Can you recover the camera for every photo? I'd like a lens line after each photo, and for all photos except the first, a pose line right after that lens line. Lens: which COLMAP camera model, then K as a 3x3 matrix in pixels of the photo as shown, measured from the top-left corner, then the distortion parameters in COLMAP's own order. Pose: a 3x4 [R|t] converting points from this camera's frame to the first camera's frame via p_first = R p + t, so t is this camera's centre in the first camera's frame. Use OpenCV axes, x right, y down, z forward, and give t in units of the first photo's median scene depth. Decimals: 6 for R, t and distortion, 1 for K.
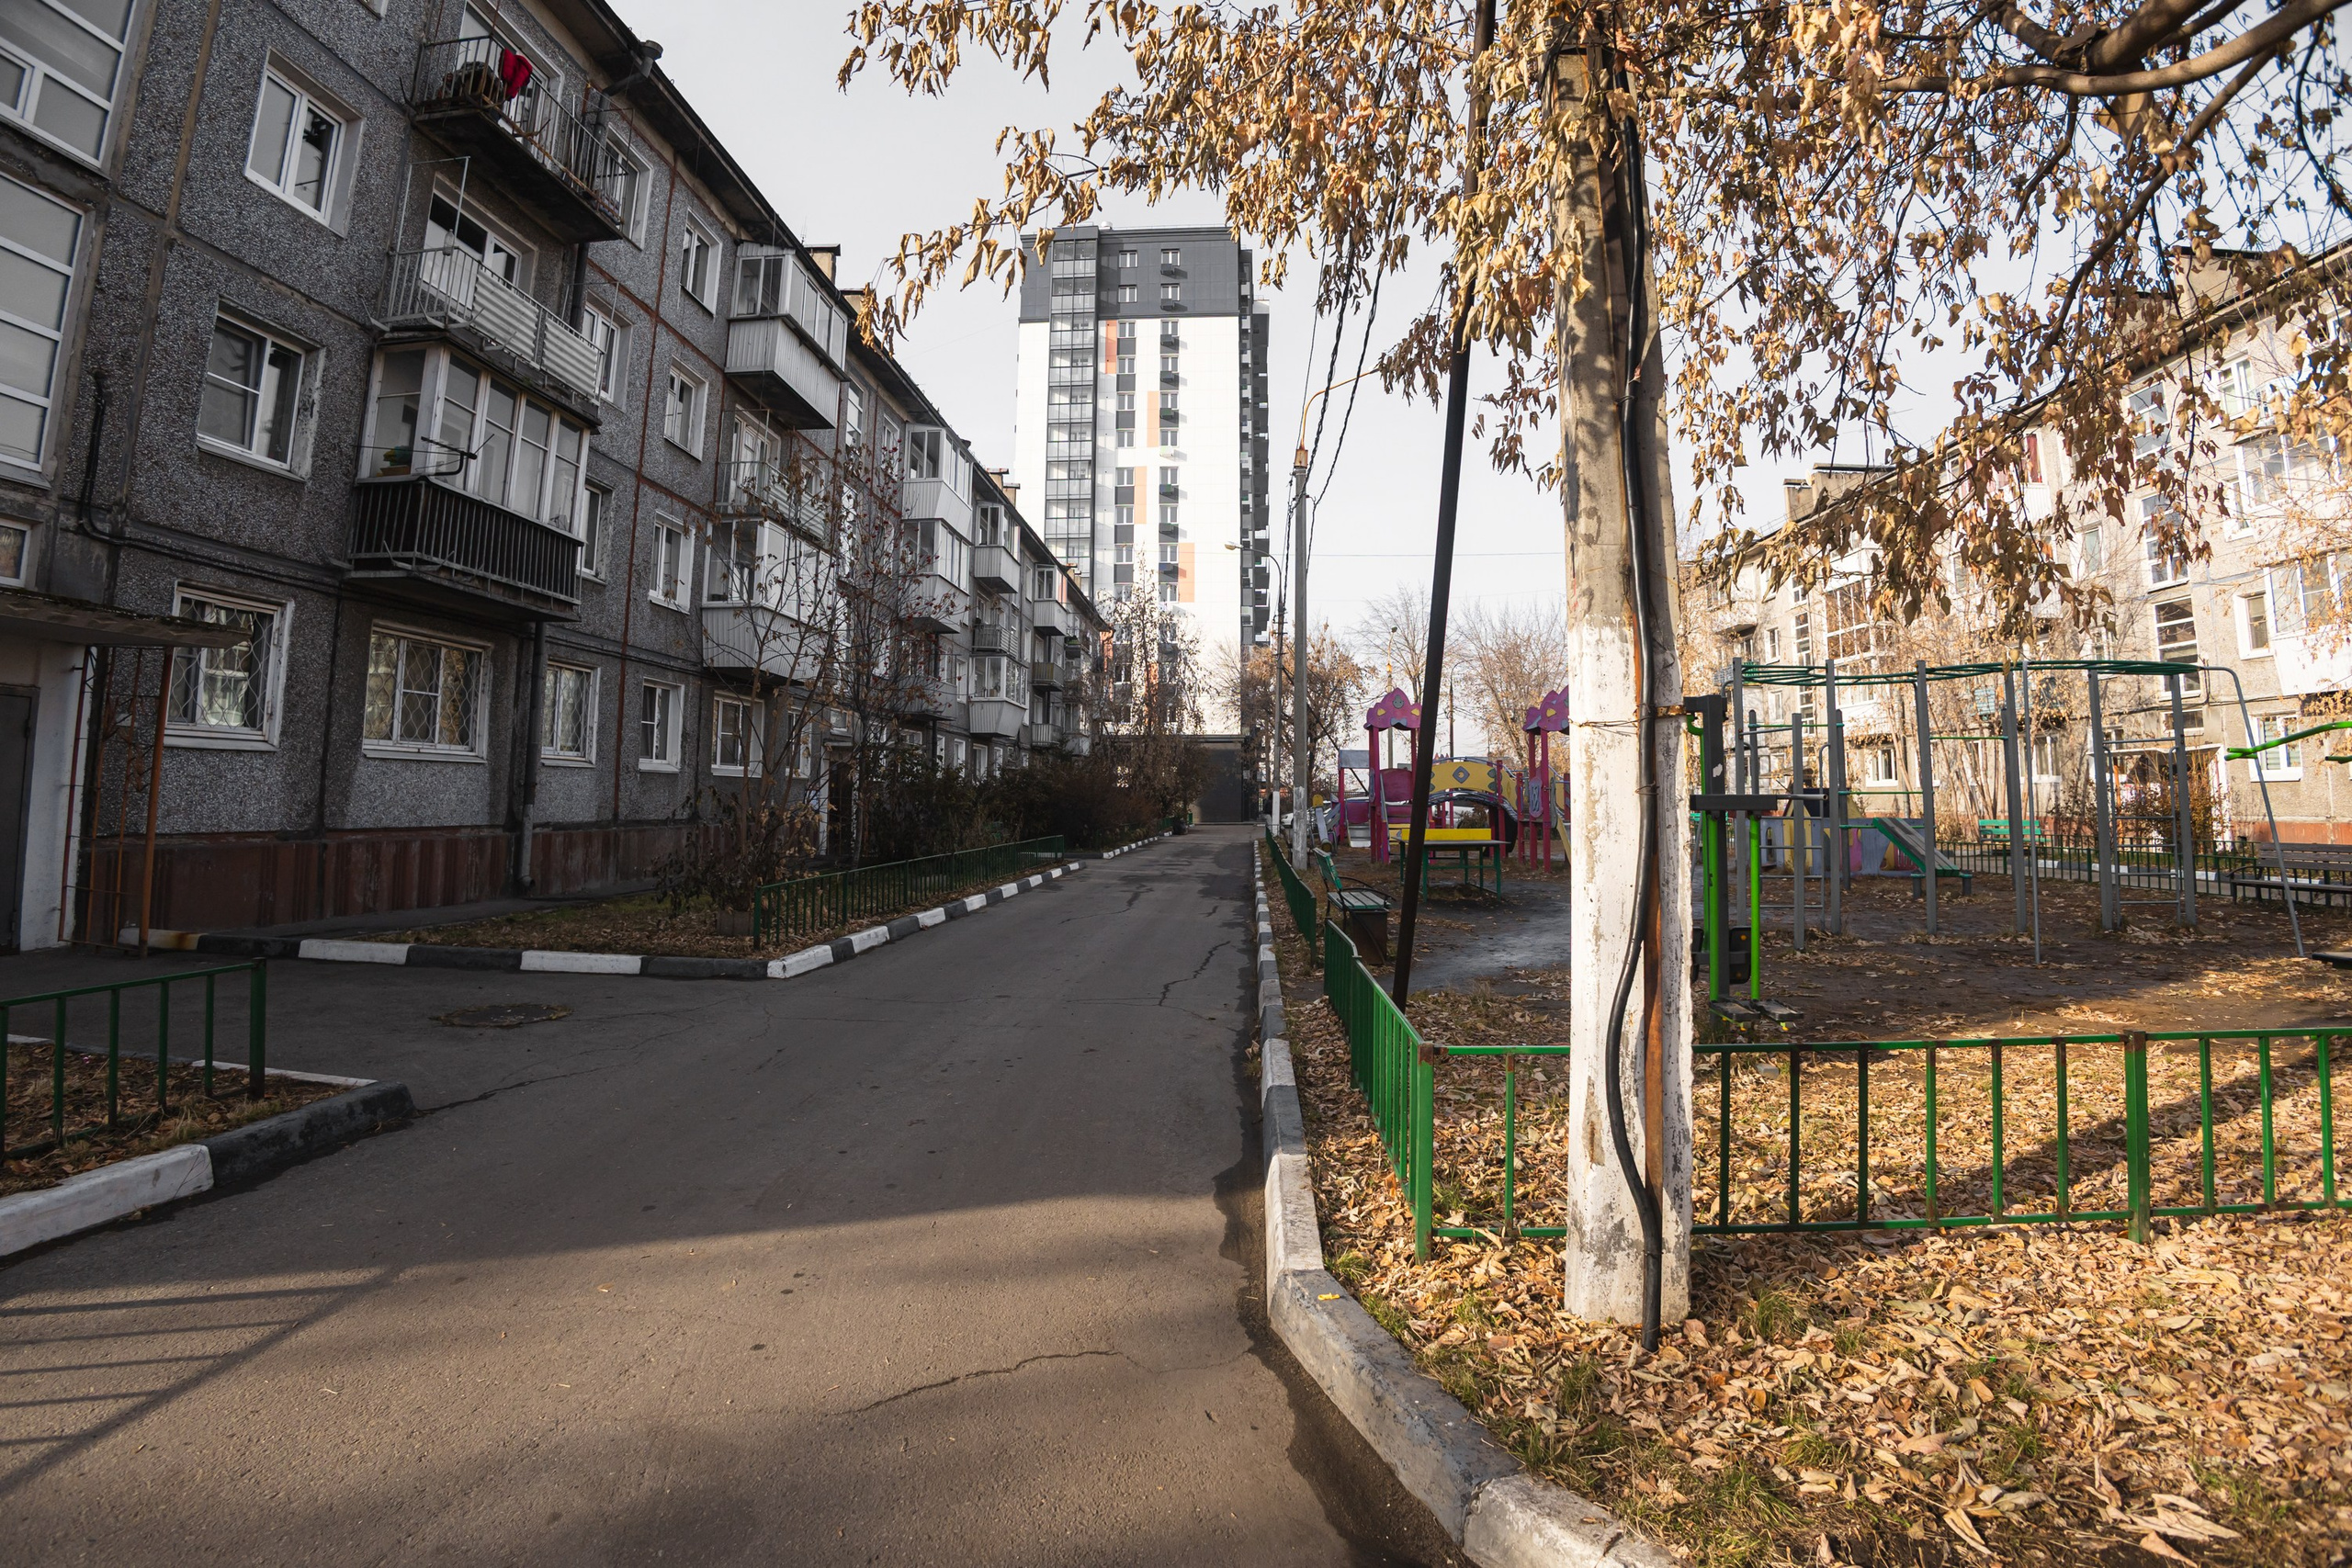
lens RADIAL K [[1133.7, 0, 1160.9], [0, 1133.7, 773.6], [0, 0, 1]] dist [-0.000359, -0.000657]
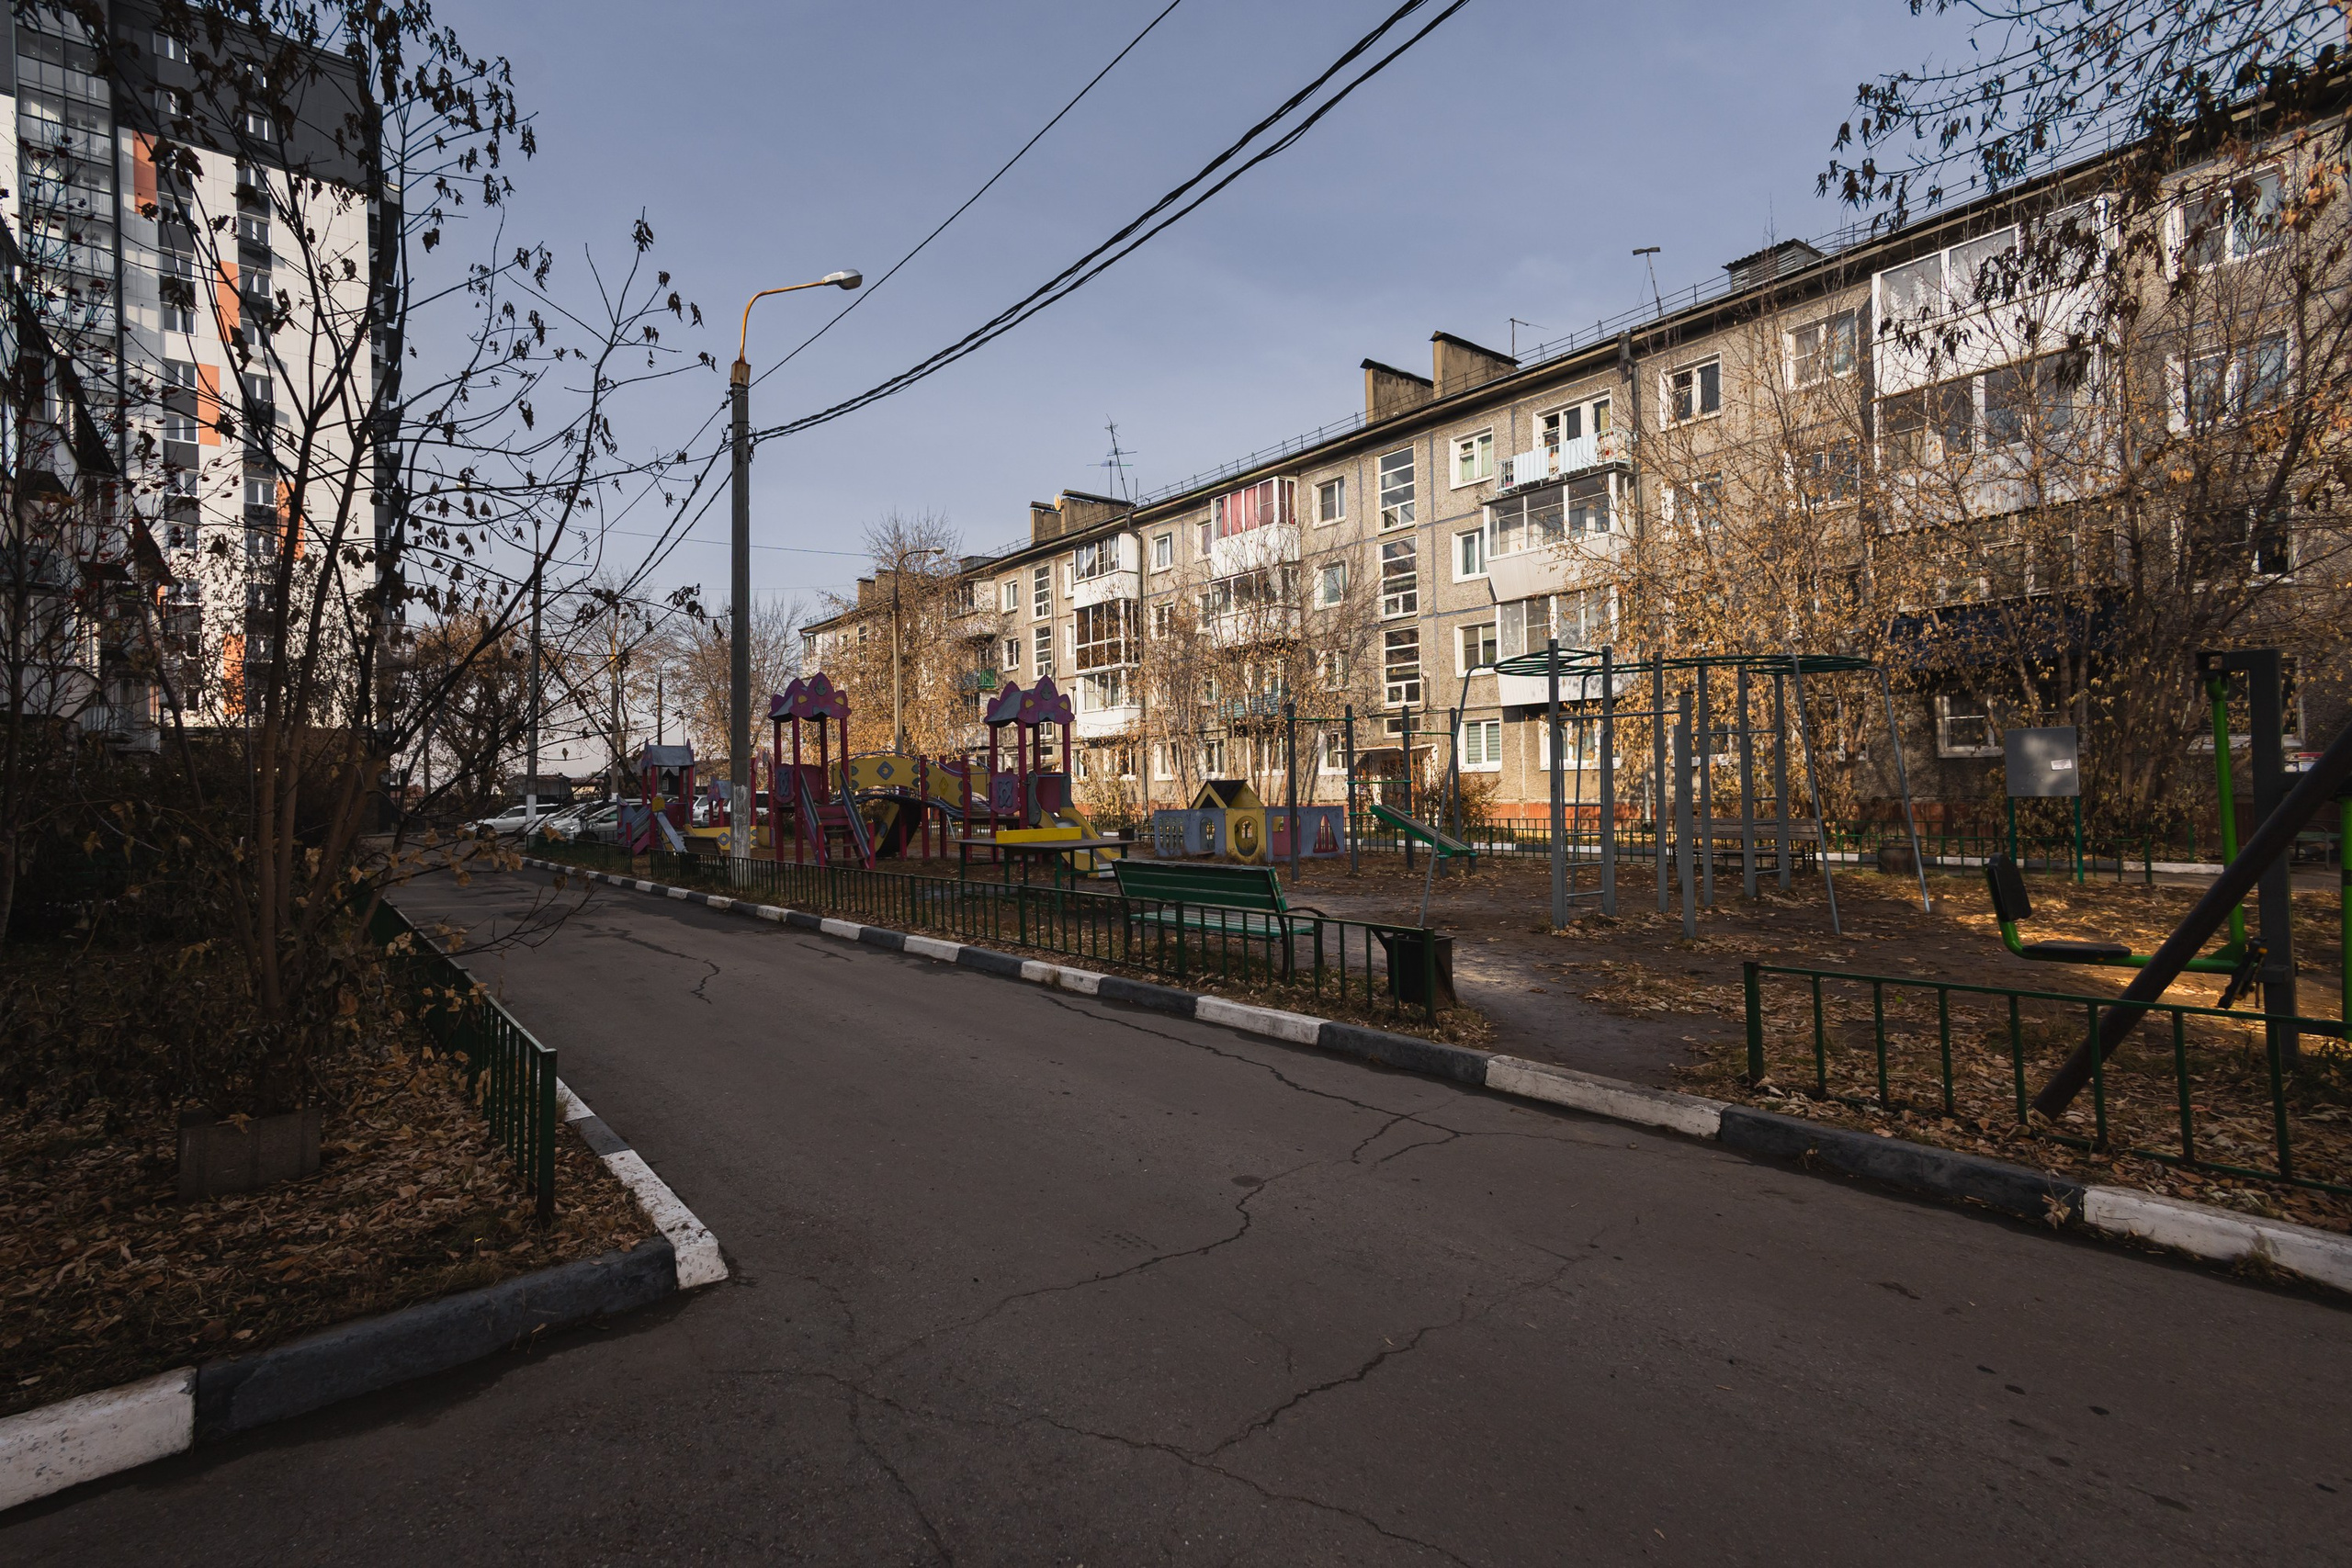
lens RADIAL K [[986.3, 0, 1177.4], [0, 986.3, 783.9], [0, 0, 1]] dist [-0.003679, -0.000802]
pose [[0.727799, -0.022994, 0.685405, -0.005614], [0.011777, 0.999709, 0.021033, -0.005729], [-0.685690, -0.007235, 0.727858, 0.191766]]
